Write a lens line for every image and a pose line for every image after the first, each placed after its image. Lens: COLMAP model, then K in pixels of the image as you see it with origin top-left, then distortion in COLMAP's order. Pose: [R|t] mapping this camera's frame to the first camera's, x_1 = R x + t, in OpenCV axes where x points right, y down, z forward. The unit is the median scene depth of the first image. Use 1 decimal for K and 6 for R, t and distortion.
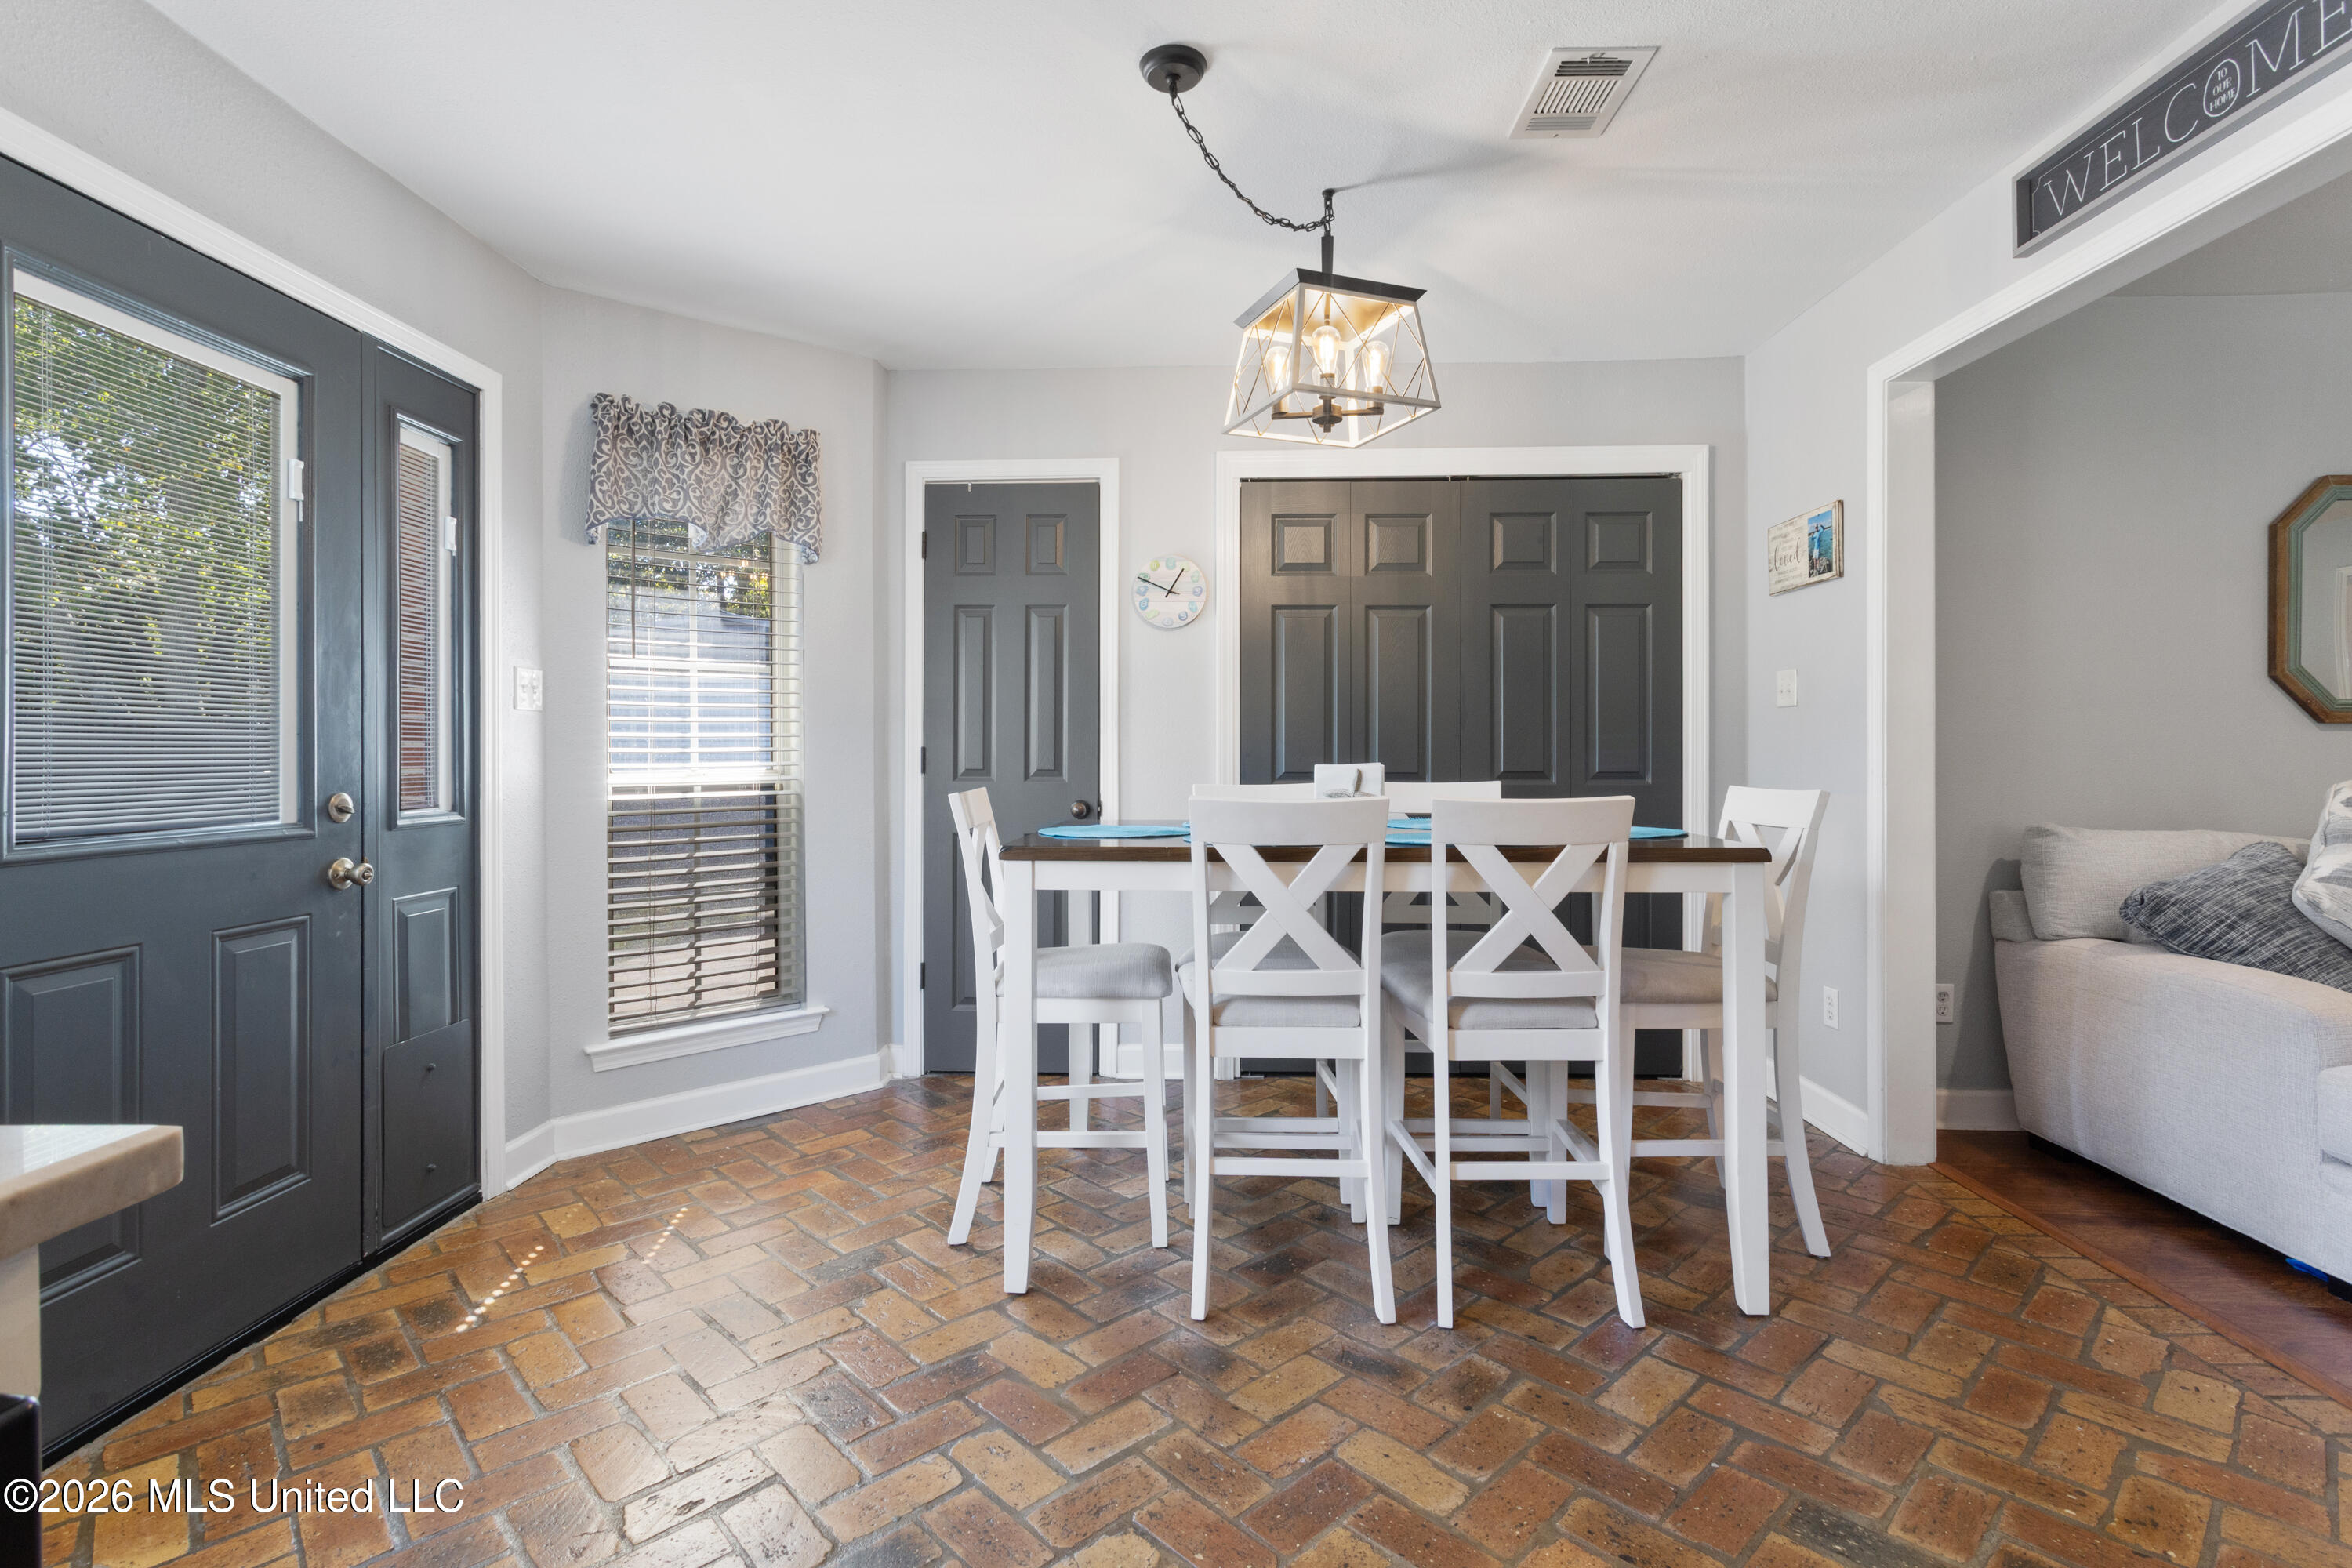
lens RADIAL K [[1119.7, 0, 1179.0], [0, 1119.7, 751.7], [0, 0, 1]] dist [0.001271, 0.000405]
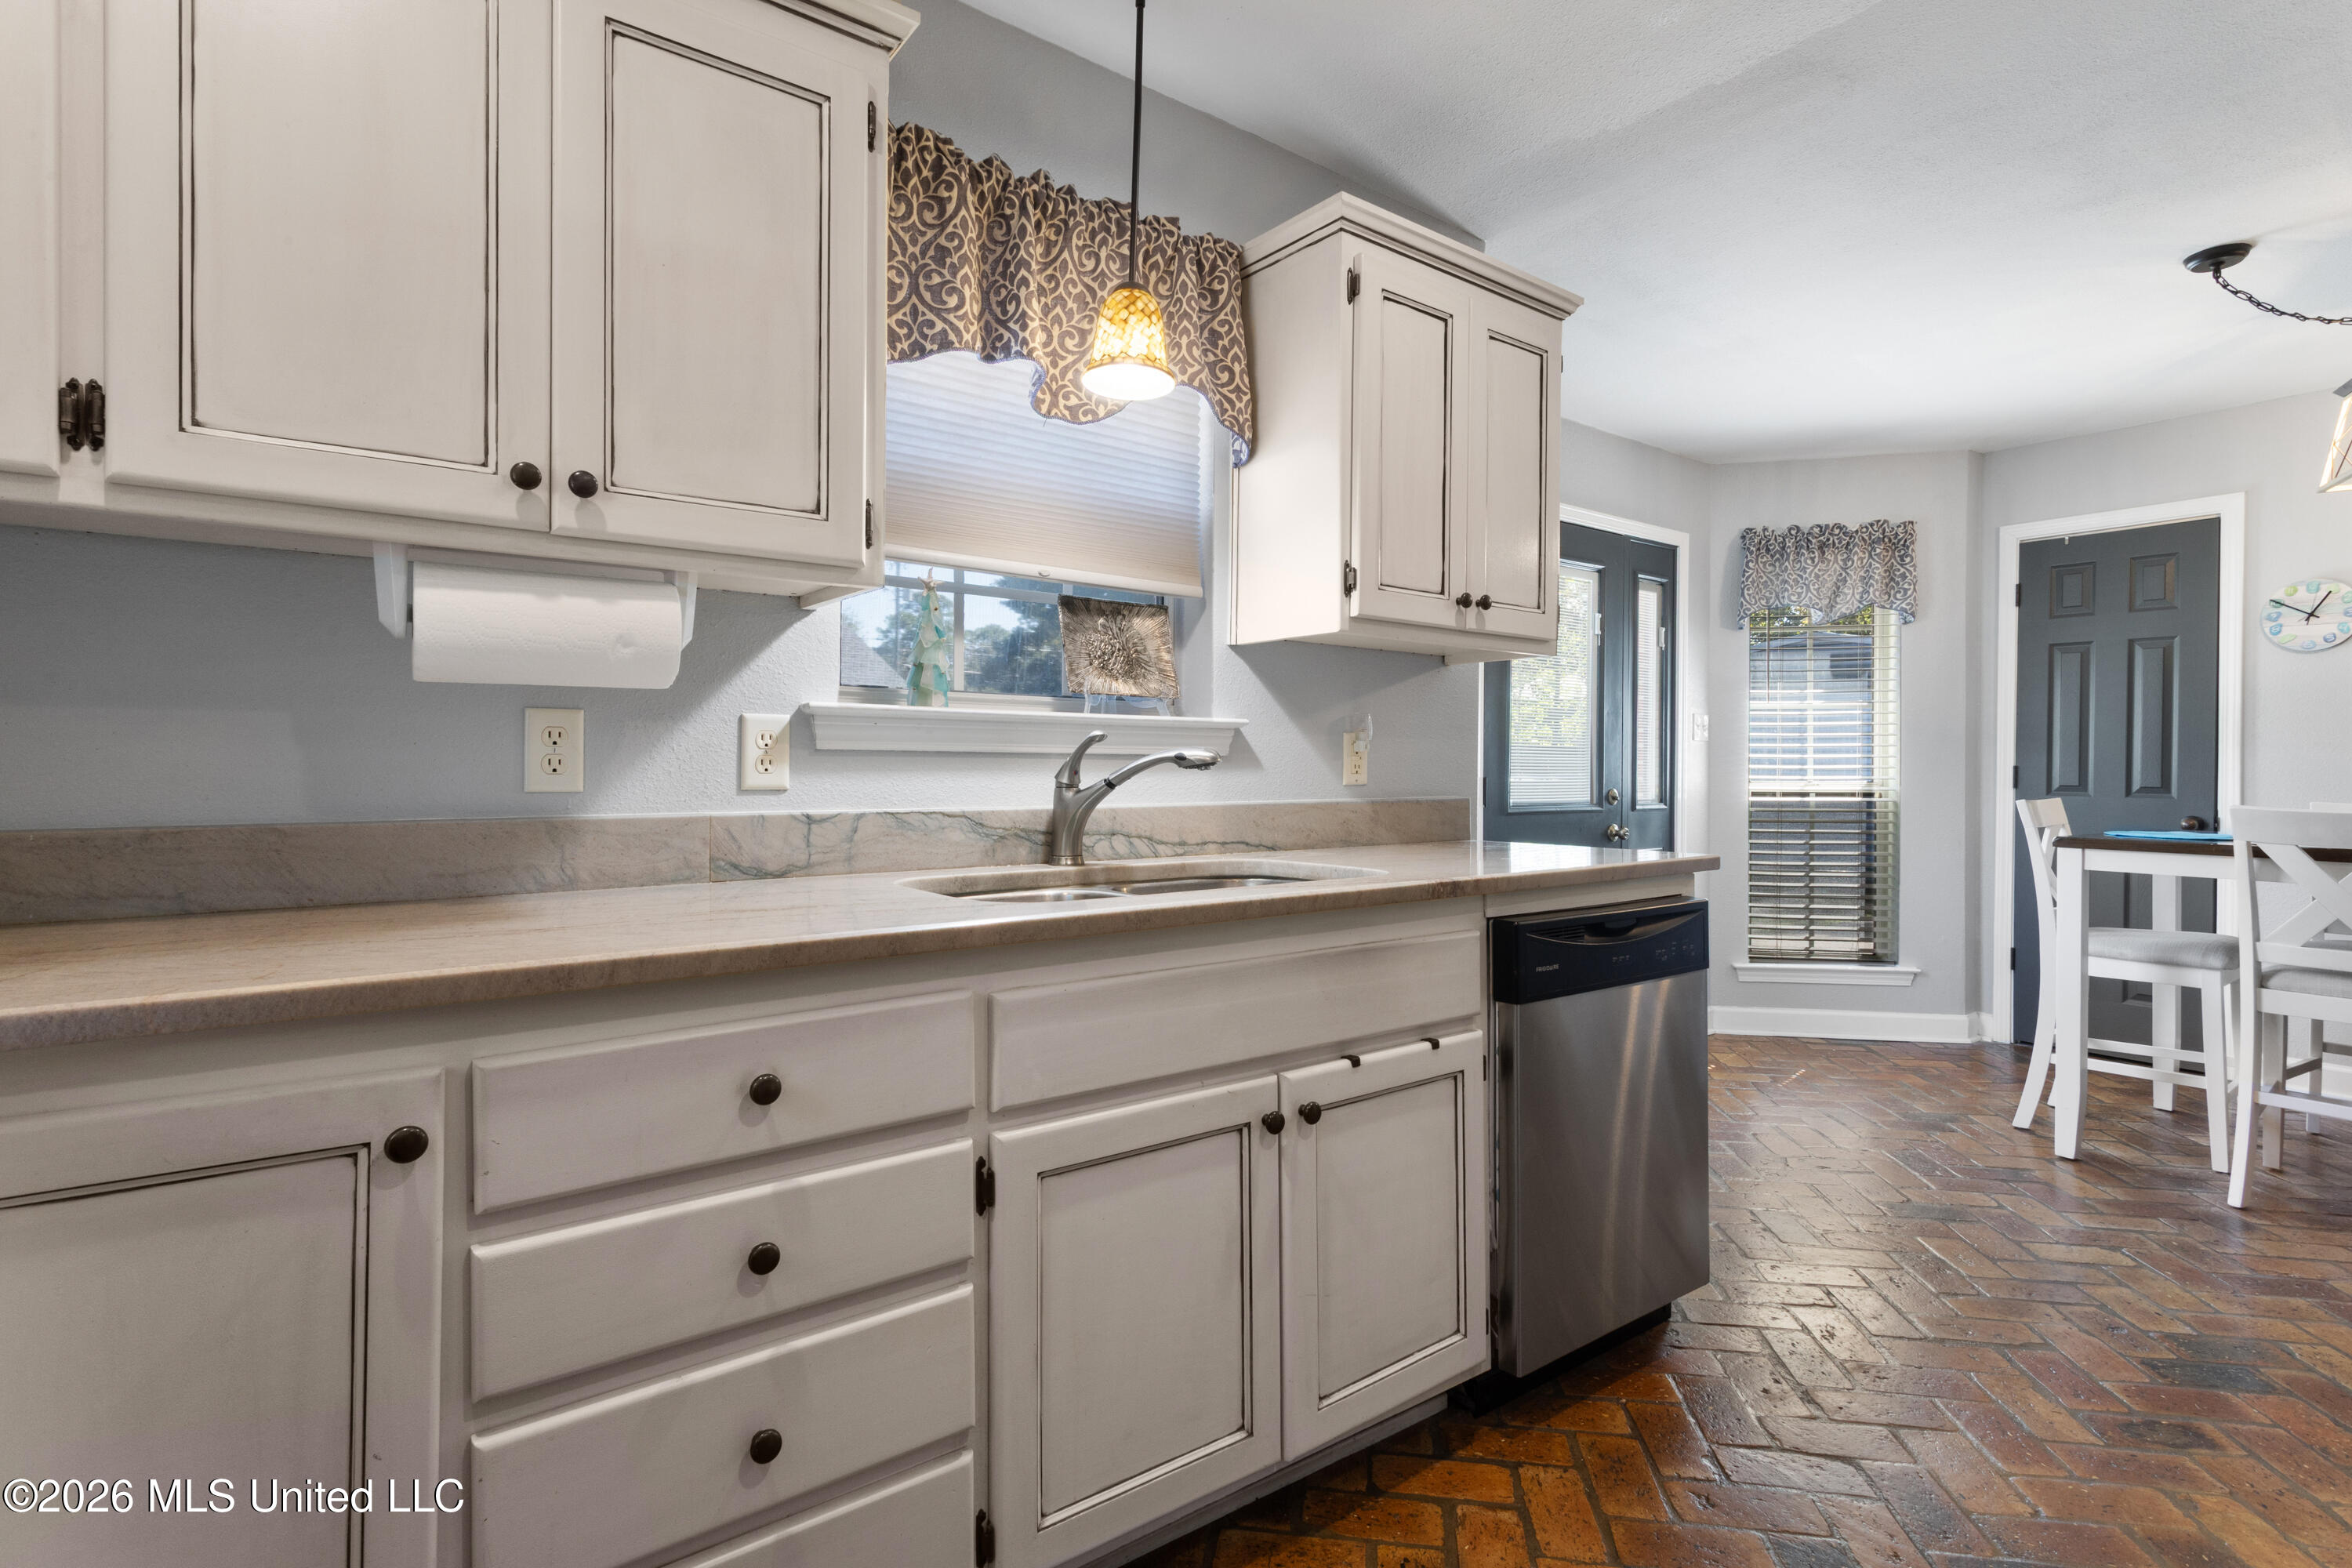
lens RADIAL K [[1132.2, 0, 1142.3], [0, 1132.2, 766.5], [0, 0, 1]] dist [-0.001963, 0.000643]
pose [[0.606298, 0.007760, -0.795200, 0.192646], [-0.007610, 0.999963, 0.003956, -0.001381], [0.795201, 0.003653, 0.606334, -0.543351]]
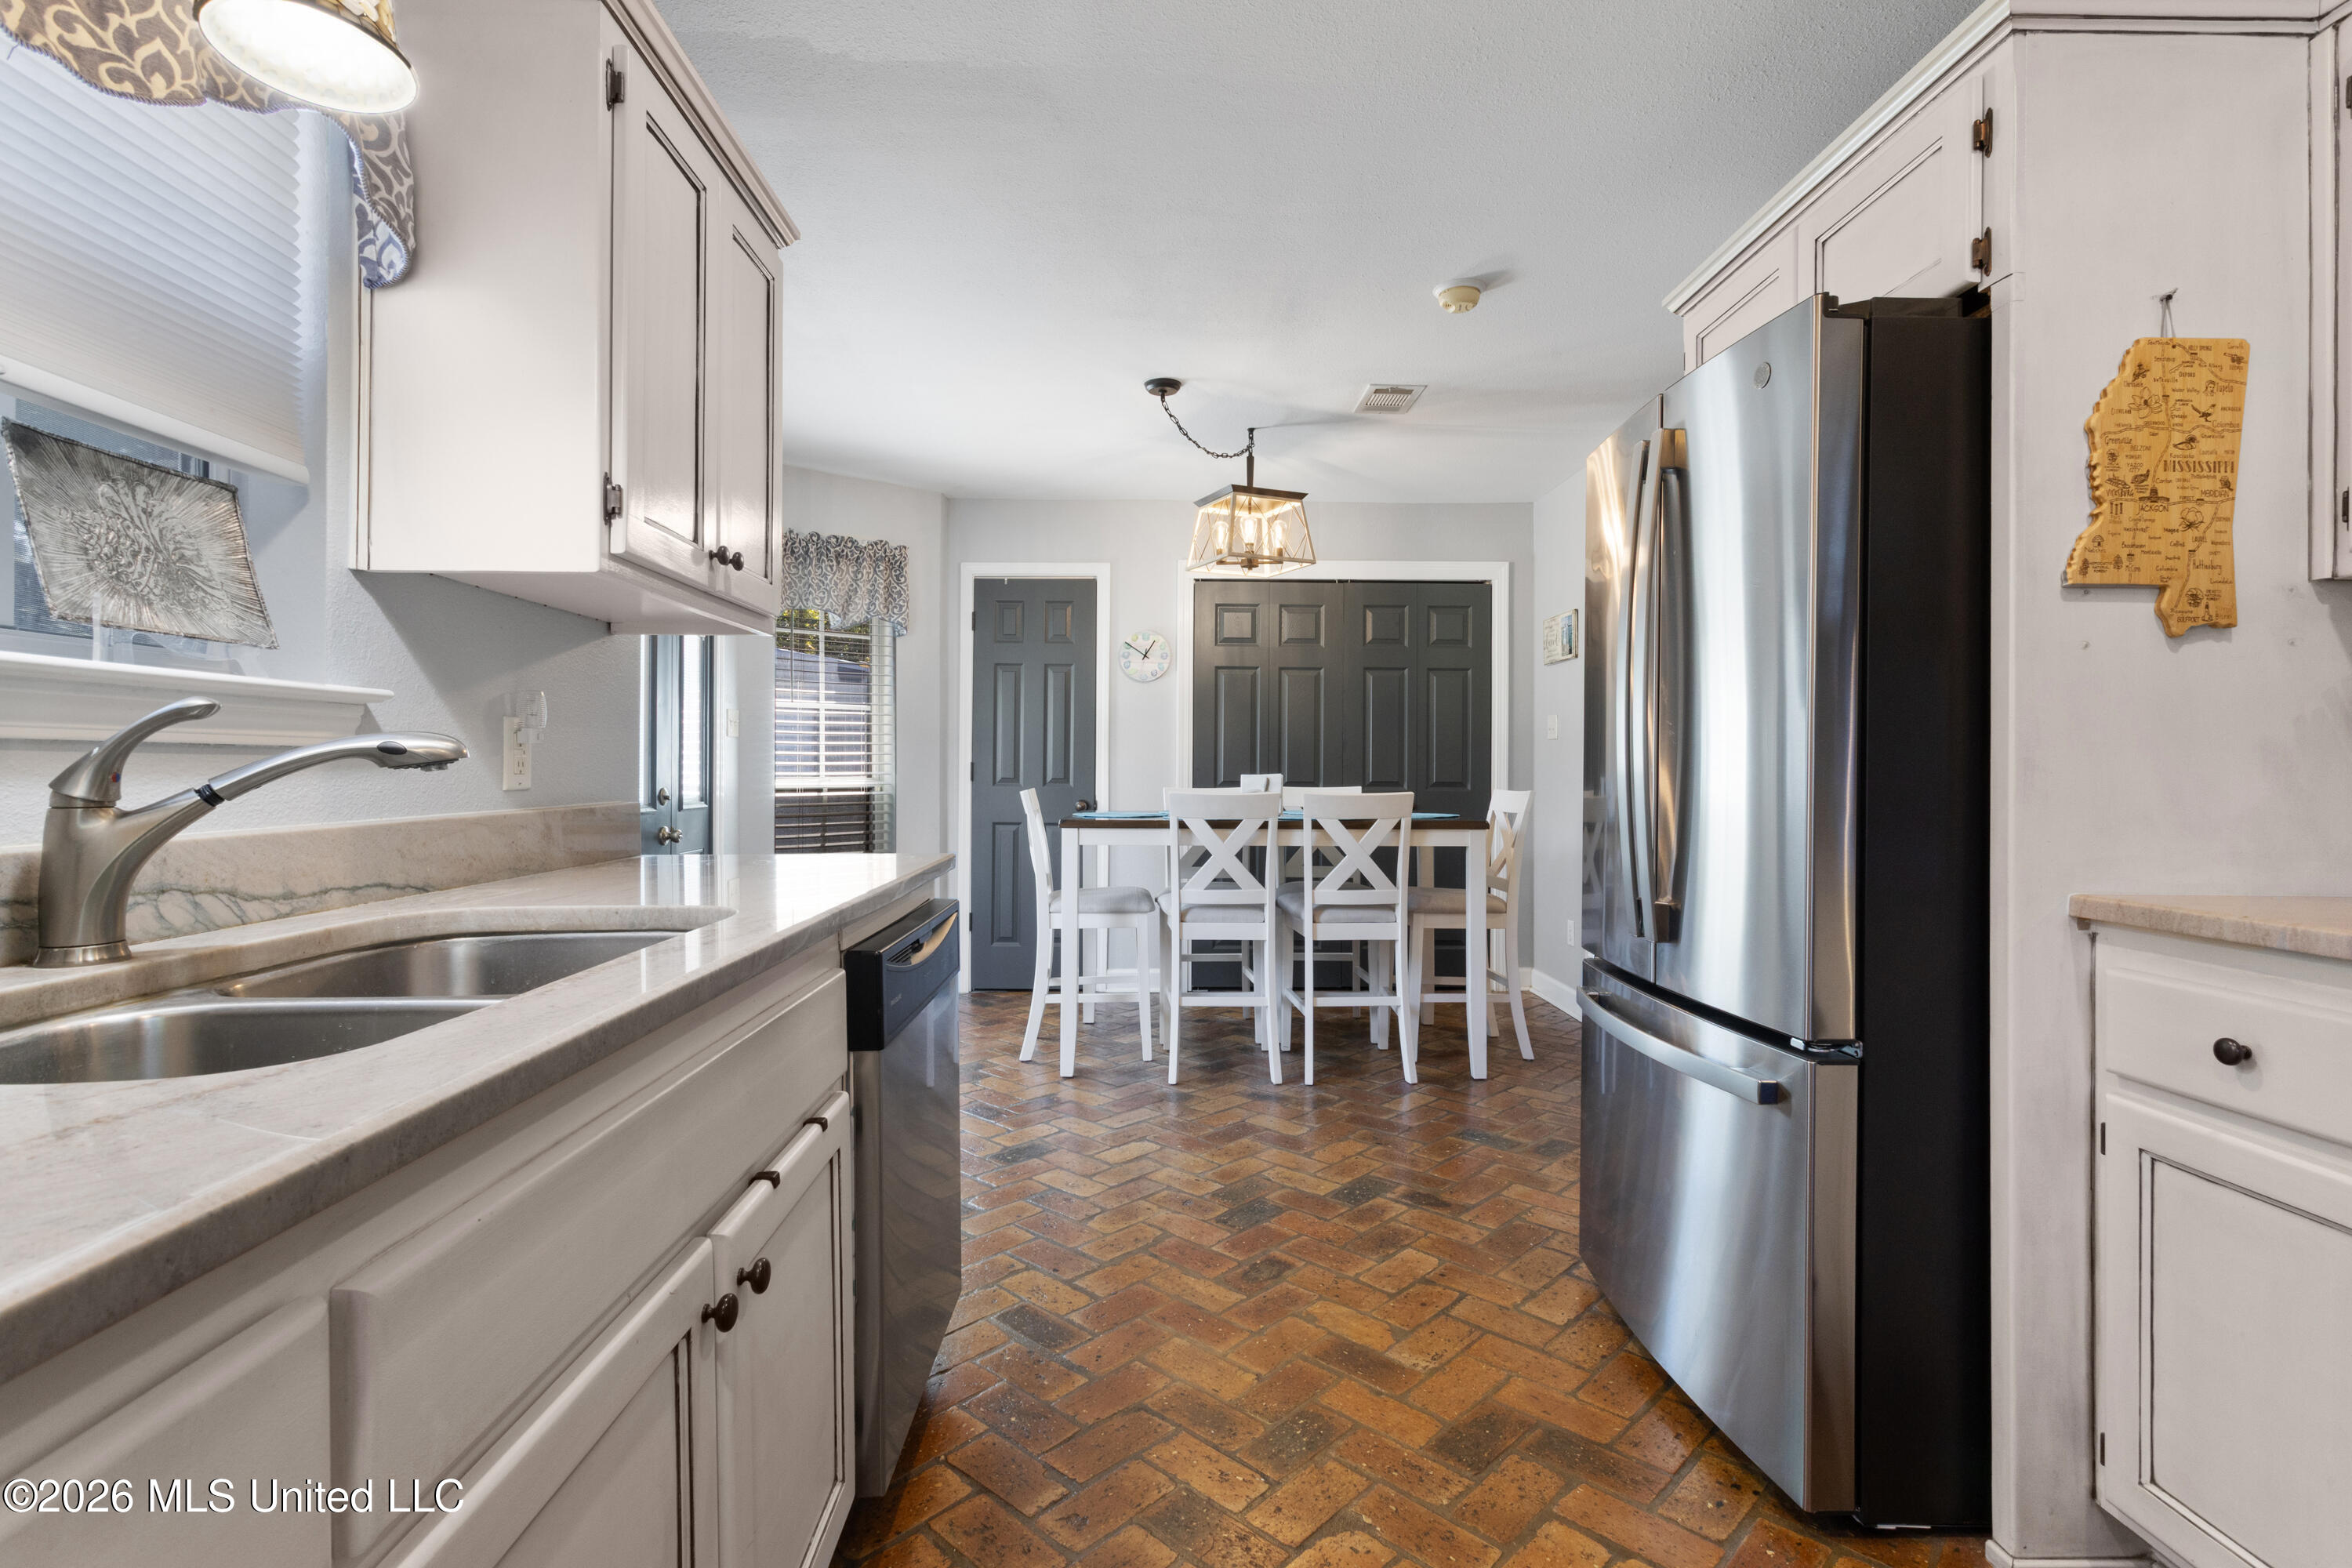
lens RADIAL K [[1116.5, 0, 1178.6], [0, 1116.5, 767.8], [0, 0, 1]] dist [0.001436, 0.000377]
pose [[0.998600, 0.005848, 0.052574, -0.046692], [-0.005908, 0.999982, 0.000987, -0.000080], [-0.052567, -0.001296, 0.998617, -0.521247]]
